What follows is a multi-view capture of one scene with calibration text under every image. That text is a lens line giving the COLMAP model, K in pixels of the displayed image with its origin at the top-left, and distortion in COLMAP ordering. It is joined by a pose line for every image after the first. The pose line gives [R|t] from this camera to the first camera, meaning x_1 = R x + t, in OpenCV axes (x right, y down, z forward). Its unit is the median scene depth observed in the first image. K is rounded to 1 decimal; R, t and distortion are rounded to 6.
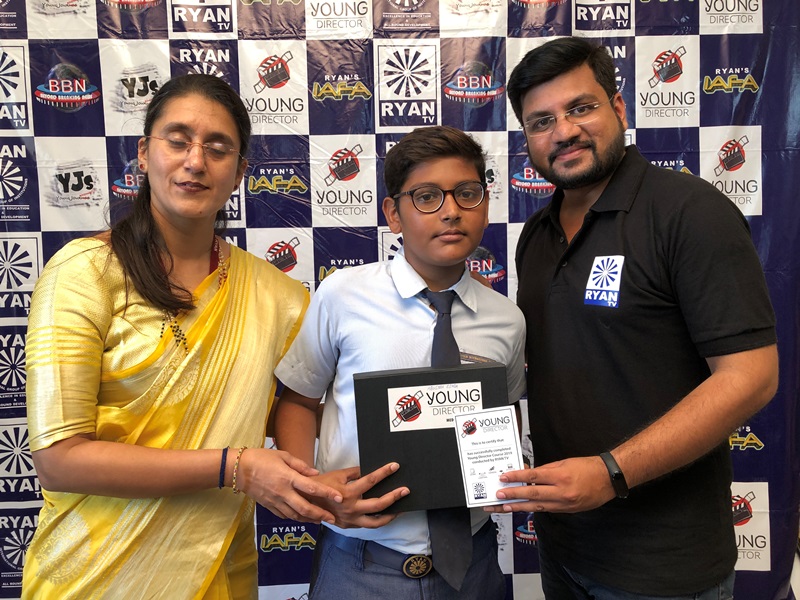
lens RADIAL K [[859.4, 0, 346.1], [0, 859.4, 287.8], [0, 0, 1]] dist [0.024501, -0.051018]
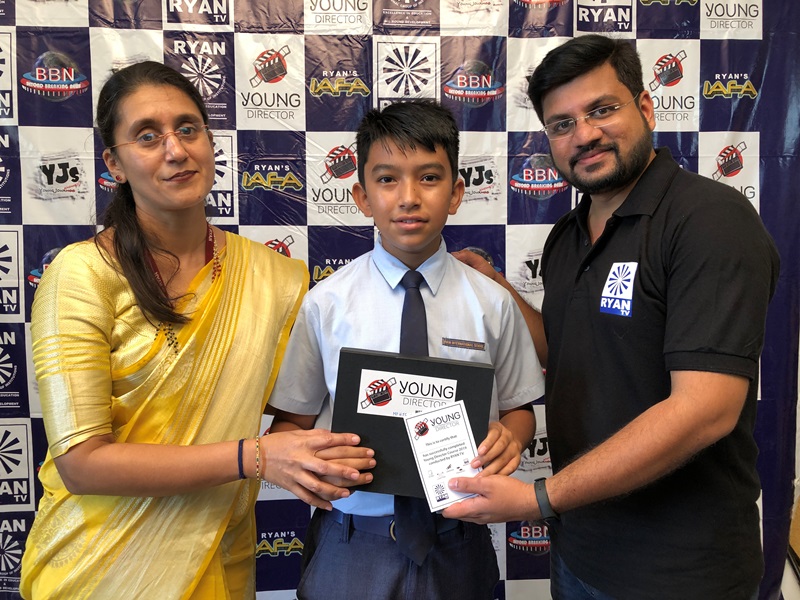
lens RADIAL K [[652.8, 0, 344.2], [0, 652.8, 290.4], [0, 0, 1]] dist [0.038619, -0.046940]
pose [[0.999863, 0.016535, 0.000713, 0.003249], [-0.016545, 0.999737, 0.015856, -0.009038], [-0.000451, -0.015866, 0.999874, 0.247526]]
